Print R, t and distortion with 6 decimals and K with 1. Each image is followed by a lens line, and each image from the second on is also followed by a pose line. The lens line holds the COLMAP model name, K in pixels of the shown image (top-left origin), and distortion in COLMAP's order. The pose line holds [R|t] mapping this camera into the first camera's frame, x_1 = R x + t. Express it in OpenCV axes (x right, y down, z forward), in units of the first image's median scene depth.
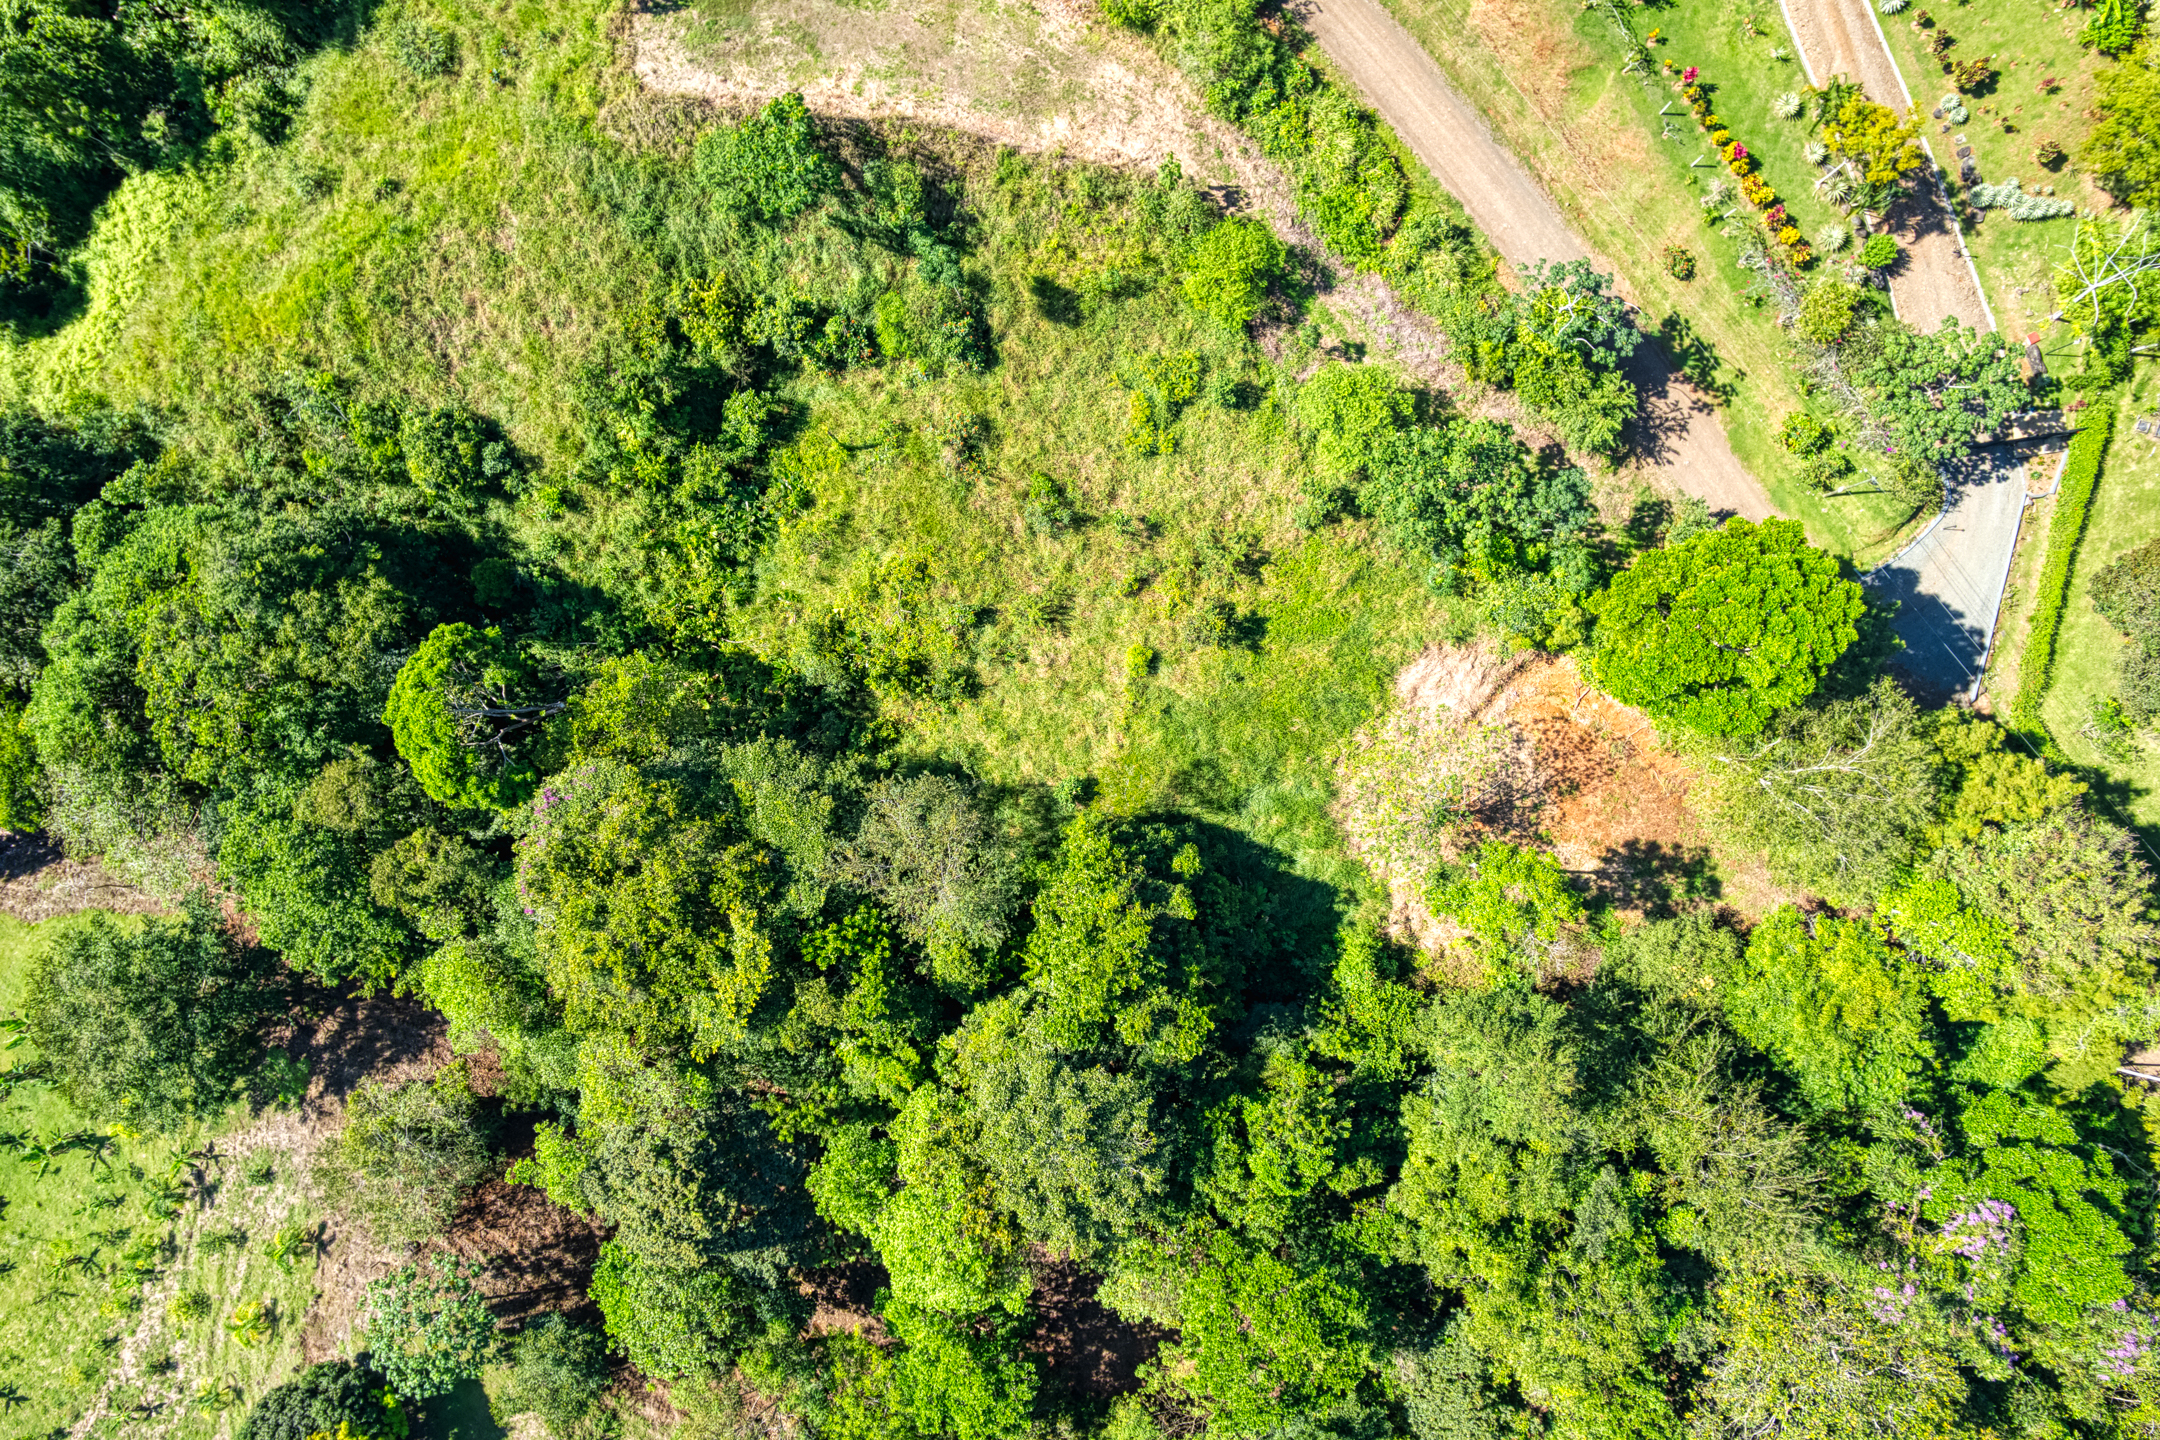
lens RADIAL K [[1357.7, 0, 1074.6], [0, 1357.7, 716.4], [0, 0, 1]] dist [-0.086122, 0.074965]
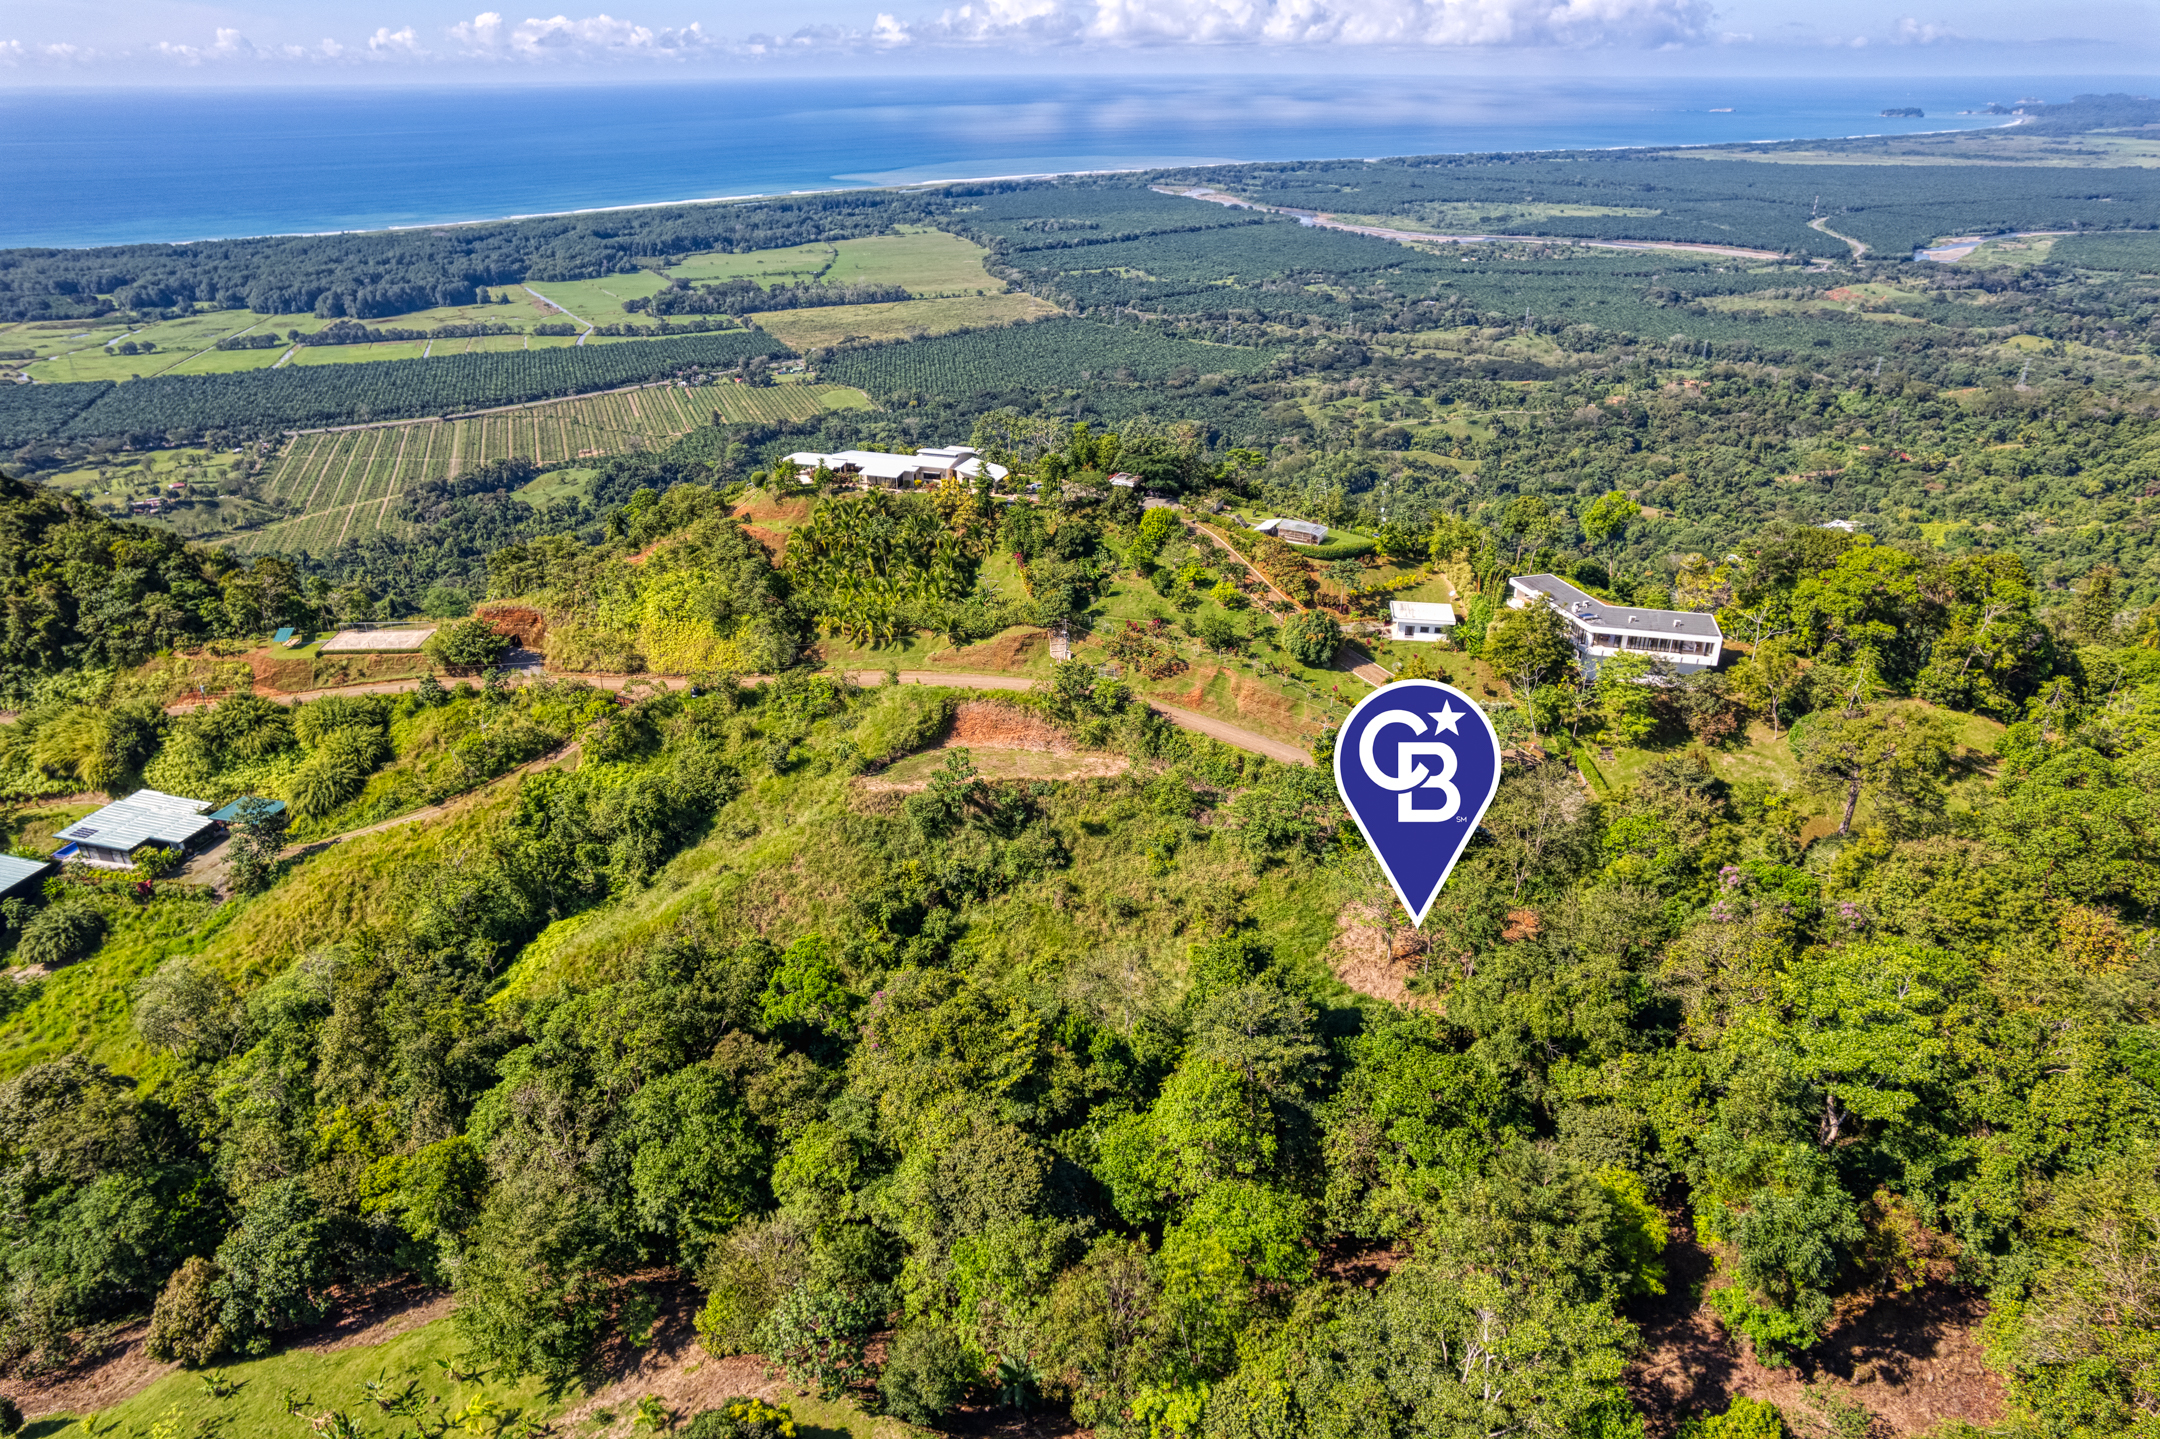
lens RADIAL K [[1357.7, 0, 1074.6], [0, 1357.7, 715.9], [0, 0, 1]] dist [-0.086122, 0.074965]
pose [[0.966820, -0.118212, 0.226463, -0.459042], [0.255419, 0.431528, -0.865185, 1.291889], [0.004550, 0.894321, 0.447403, -0.032300]]
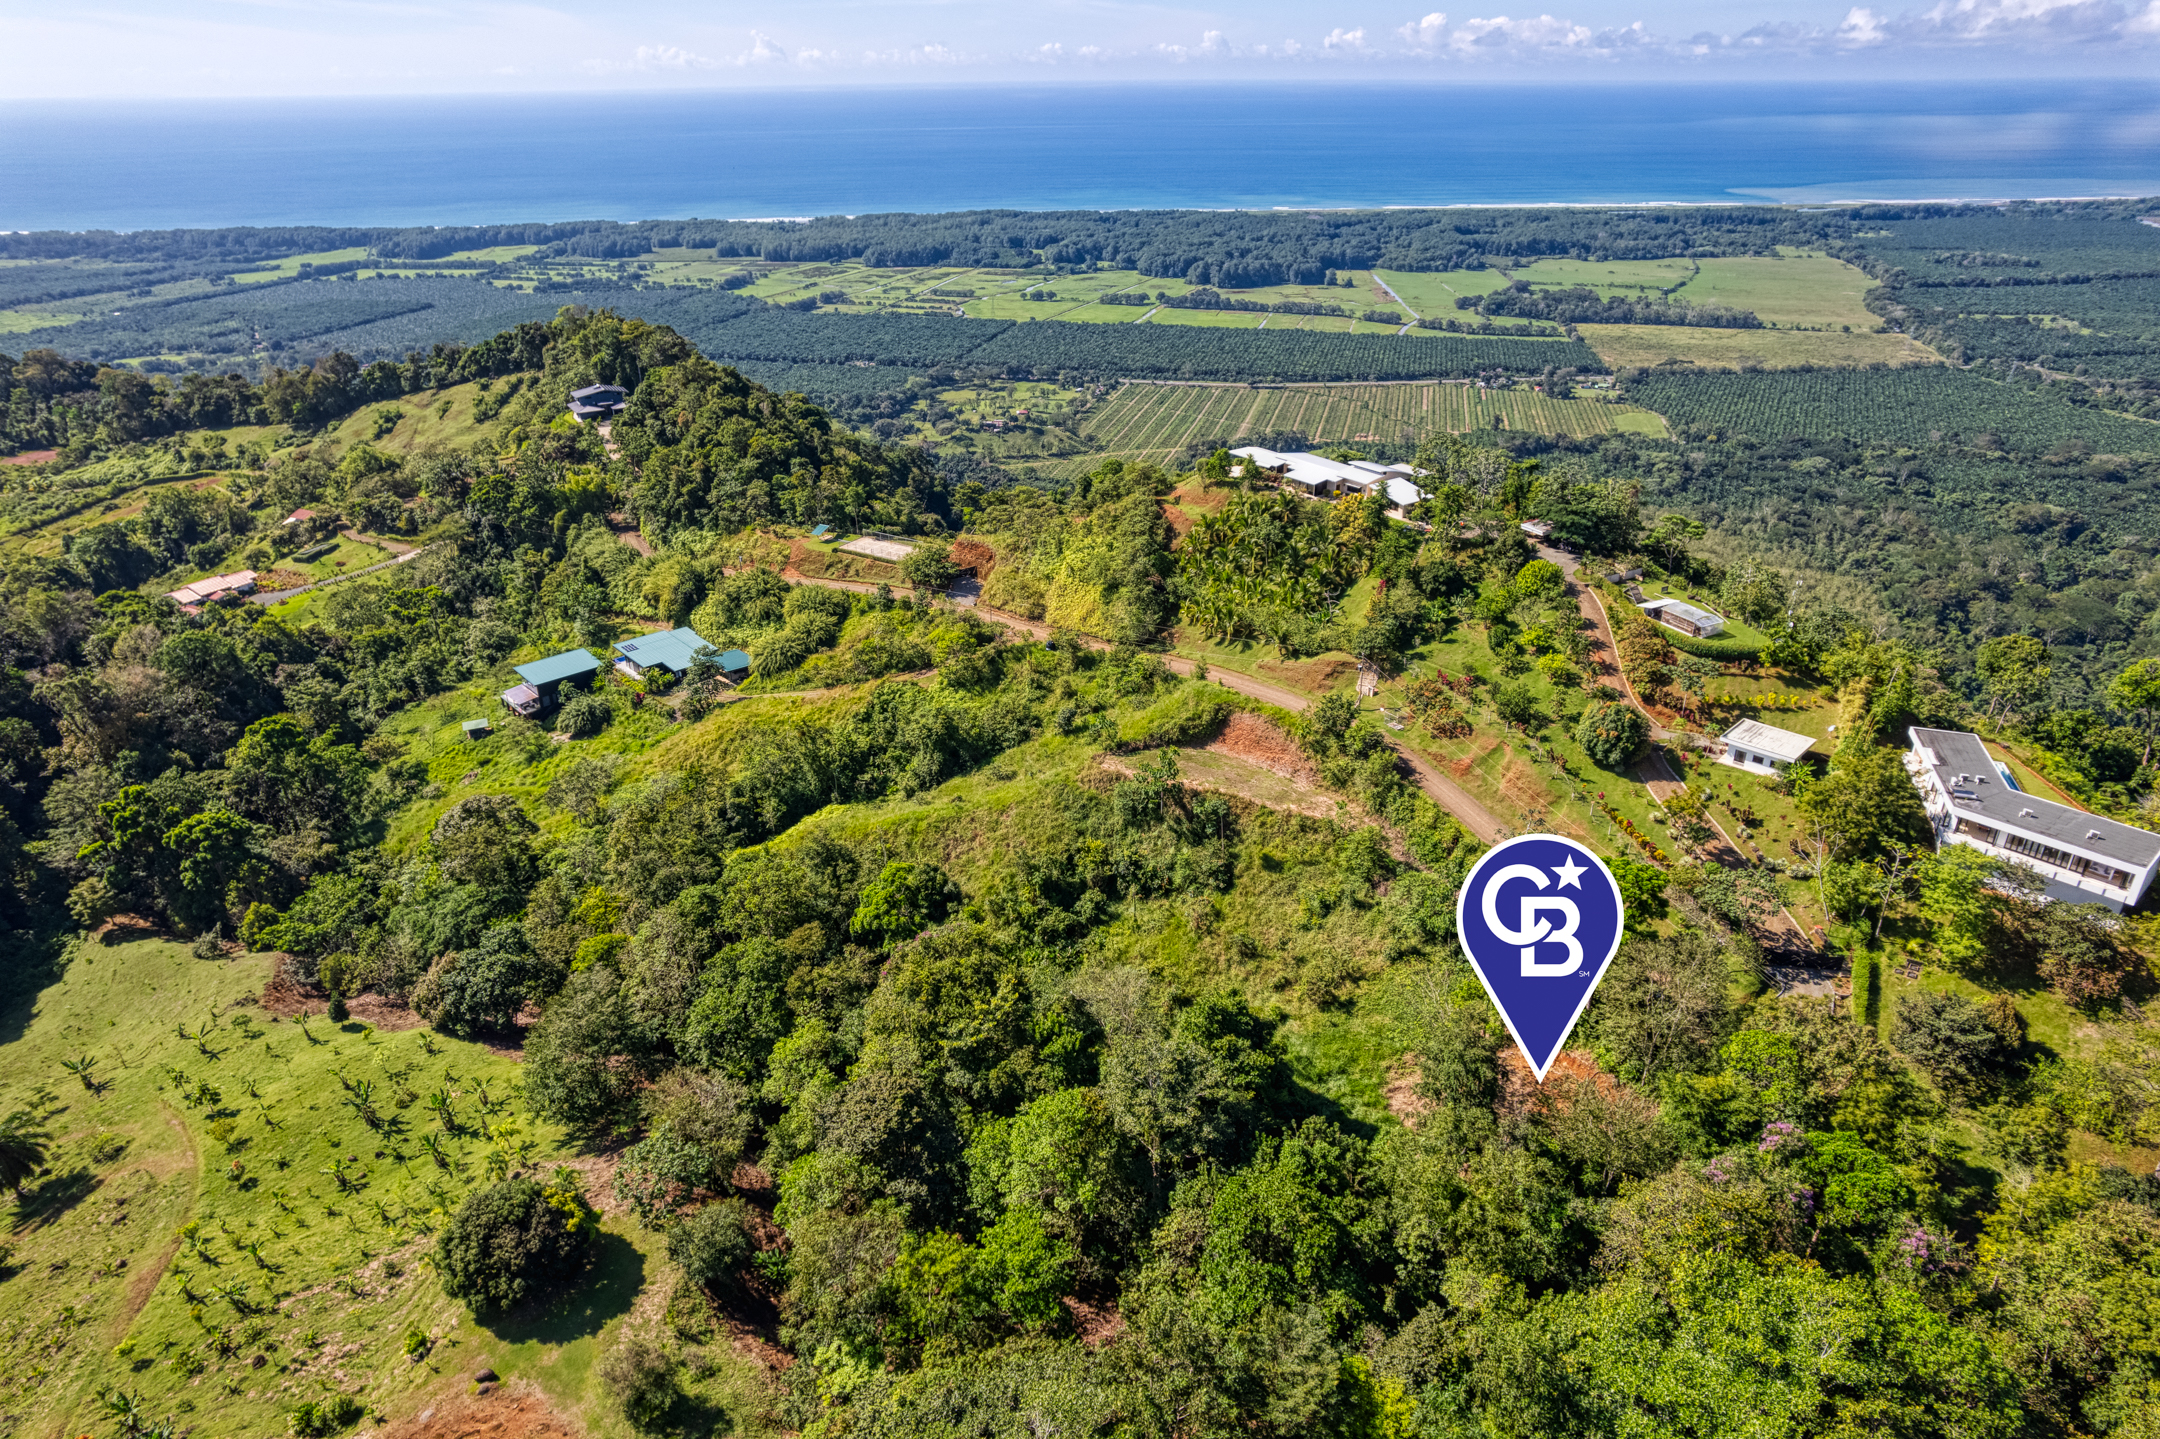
lens RADIAL K [[1357.7, 0, 1074.6], [0, 1357.7, 715.9], [0, 0, 1]] dist [-0.086122, 0.074965]
pose [[0.944165, 0.133955, -0.301012, 0.262194], [-0.329178, 0.422175, -0.844636, 1.266487], [0.013936, 0.896562, 0.442698, -0.030597]]
